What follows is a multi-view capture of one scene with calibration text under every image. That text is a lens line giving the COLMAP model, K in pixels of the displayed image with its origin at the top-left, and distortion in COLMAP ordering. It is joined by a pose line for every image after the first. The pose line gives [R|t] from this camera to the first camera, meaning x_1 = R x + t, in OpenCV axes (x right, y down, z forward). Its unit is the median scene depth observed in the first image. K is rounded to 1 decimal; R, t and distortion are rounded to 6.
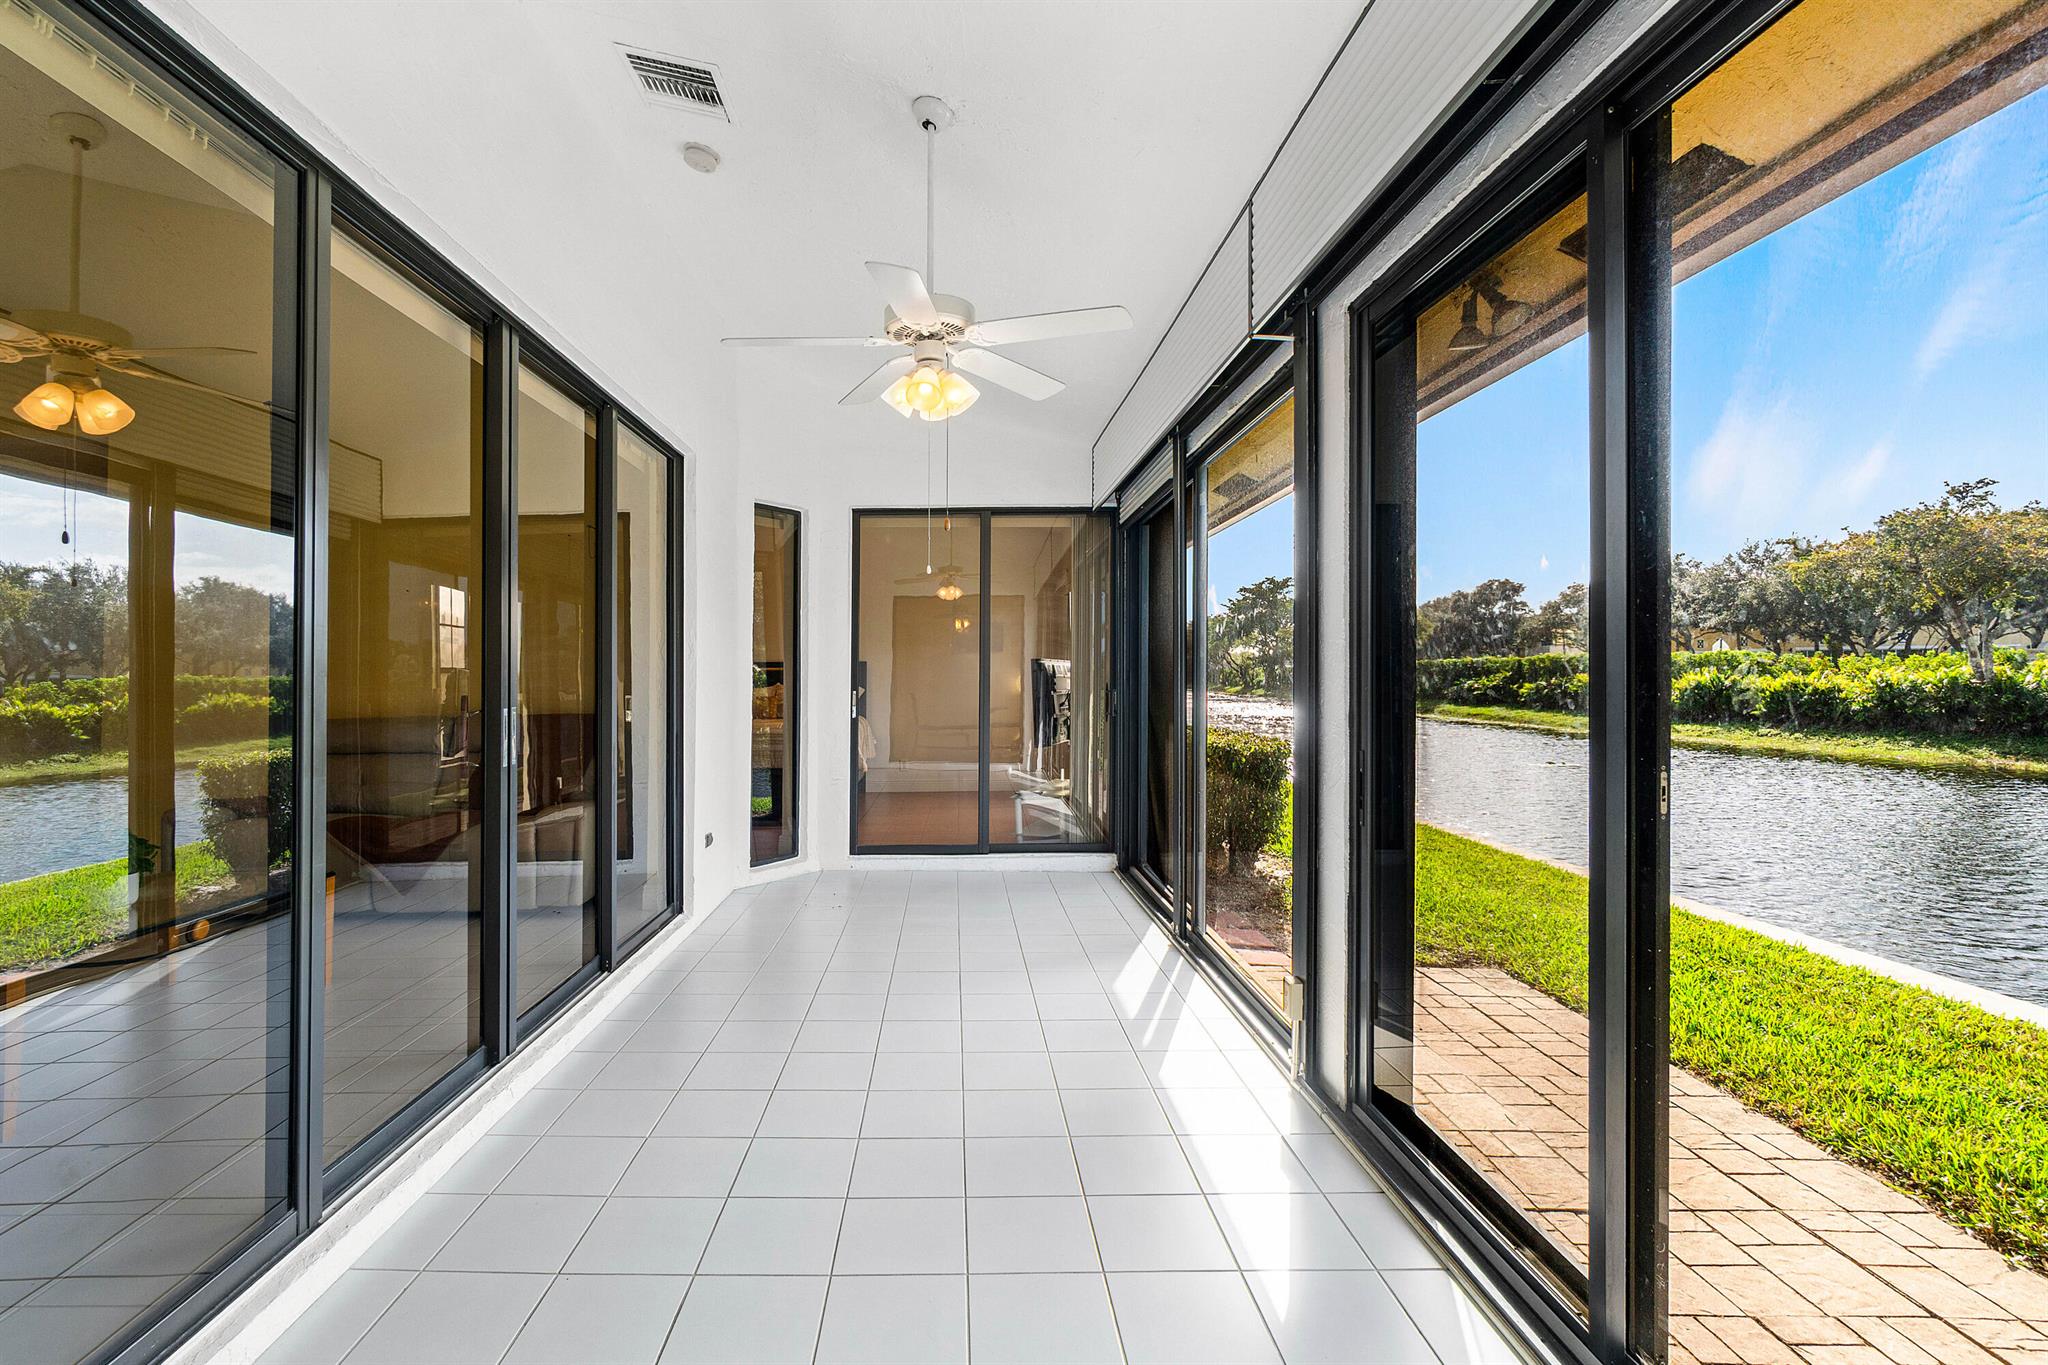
lens RADIAL K [[961.9, 0, 1019.7], [0, 961.9, 667.1], [0, 0, 1]] dist [-0.003112, 0.001621]
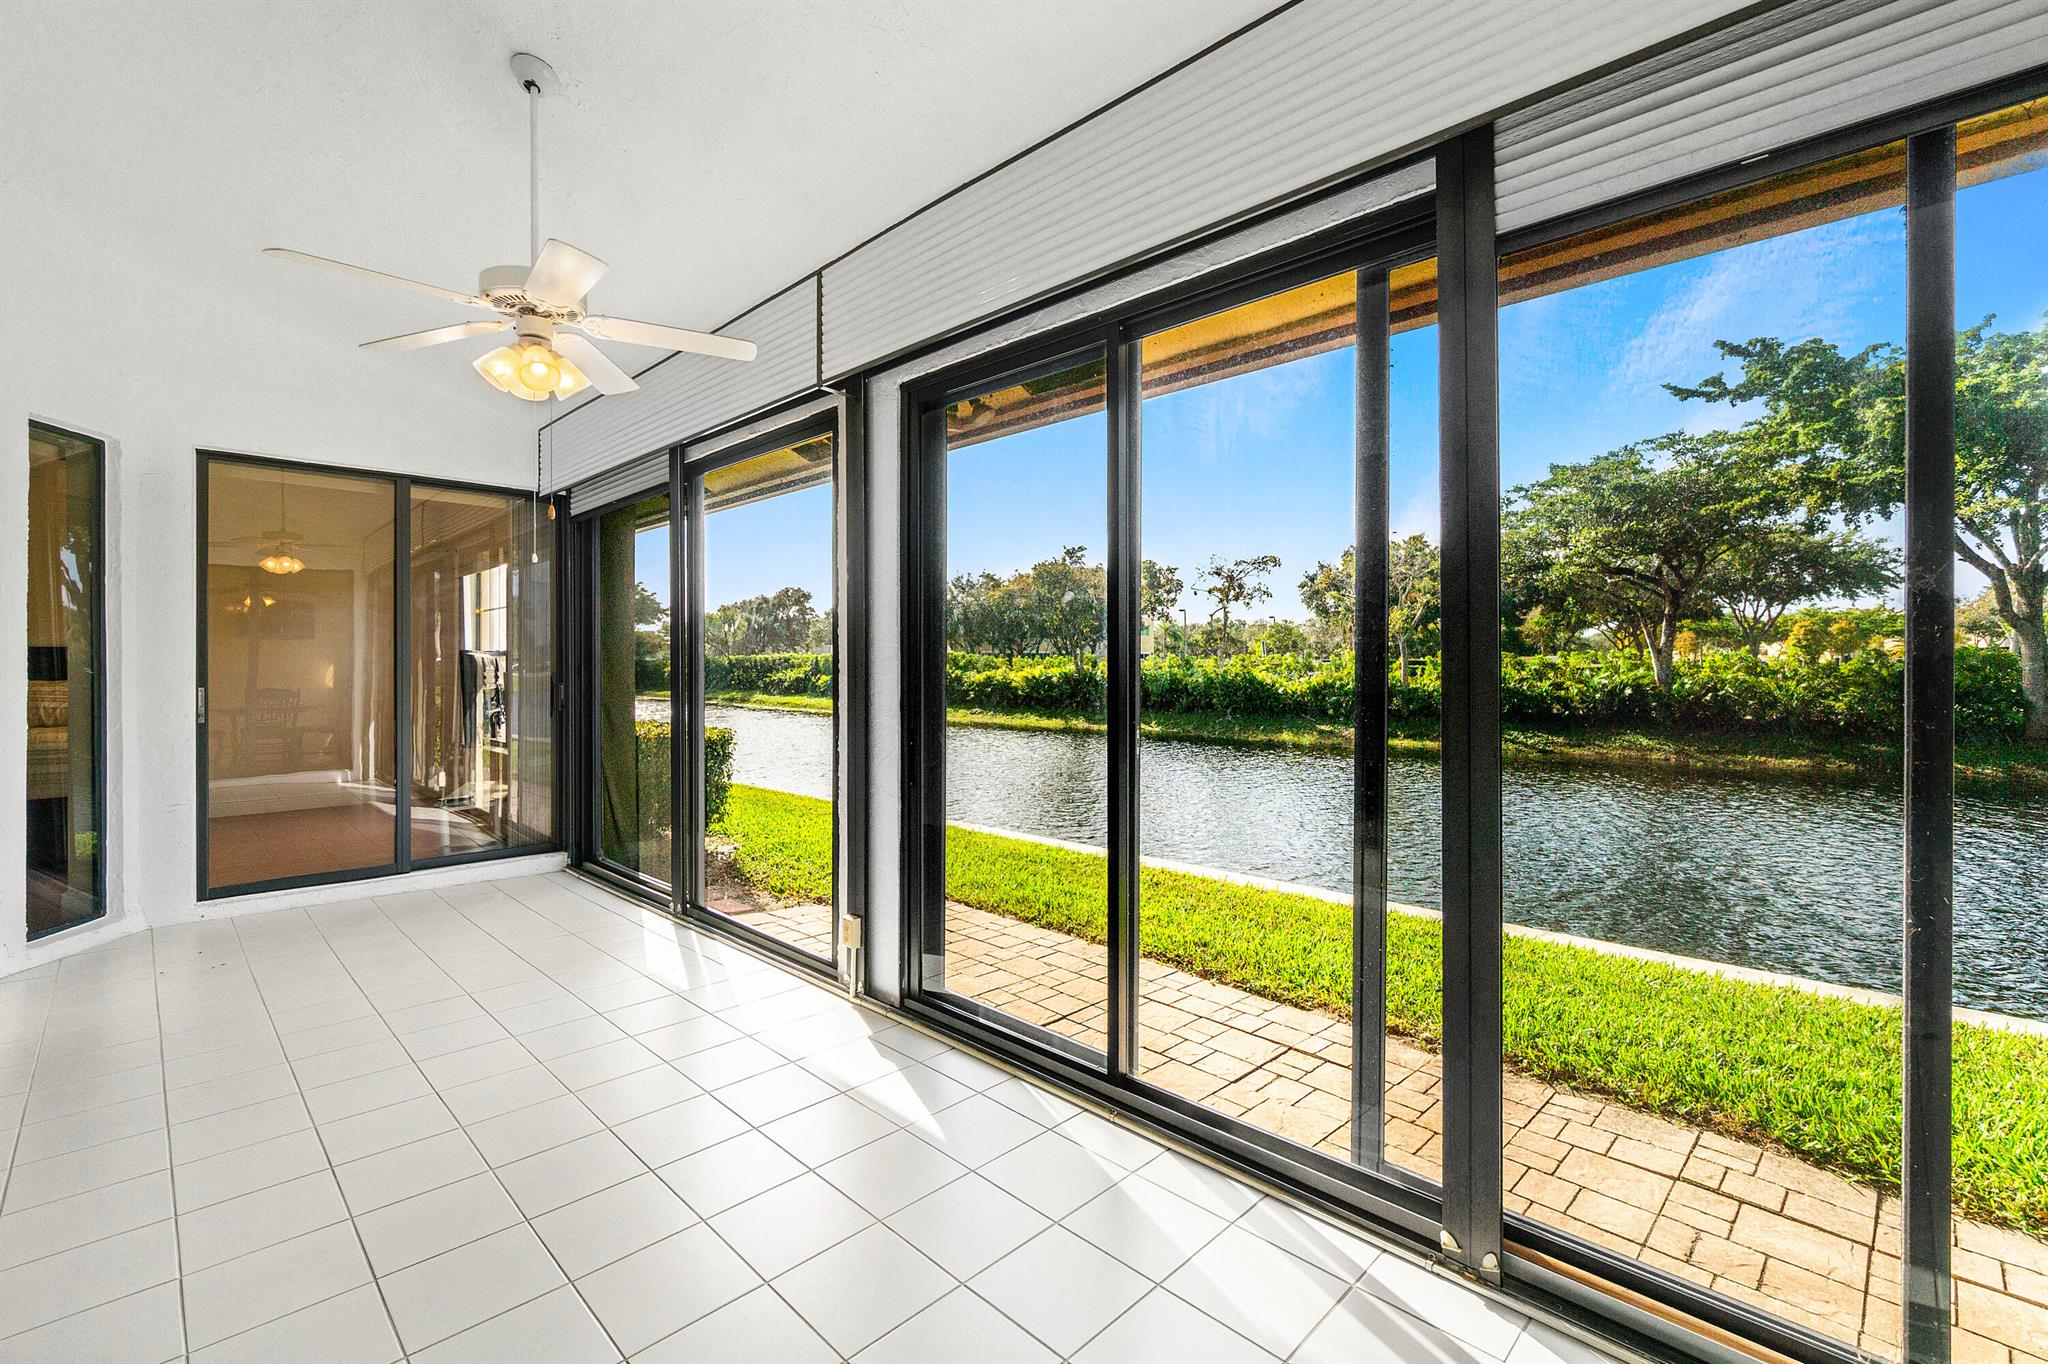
lens RADIAL K [[961.9, 0, 1019.7], [0, 961.9, 666.6], [0, 0, 1]] dist [-0.003112, 0.001621]
pose [[0.677557, 0.006431, 0.735442, -0.296437], [-0.012105, 0.999924, 0.002408, -0.001652], [-0.735370, -0.010534, 0.677584, 0.002079]]
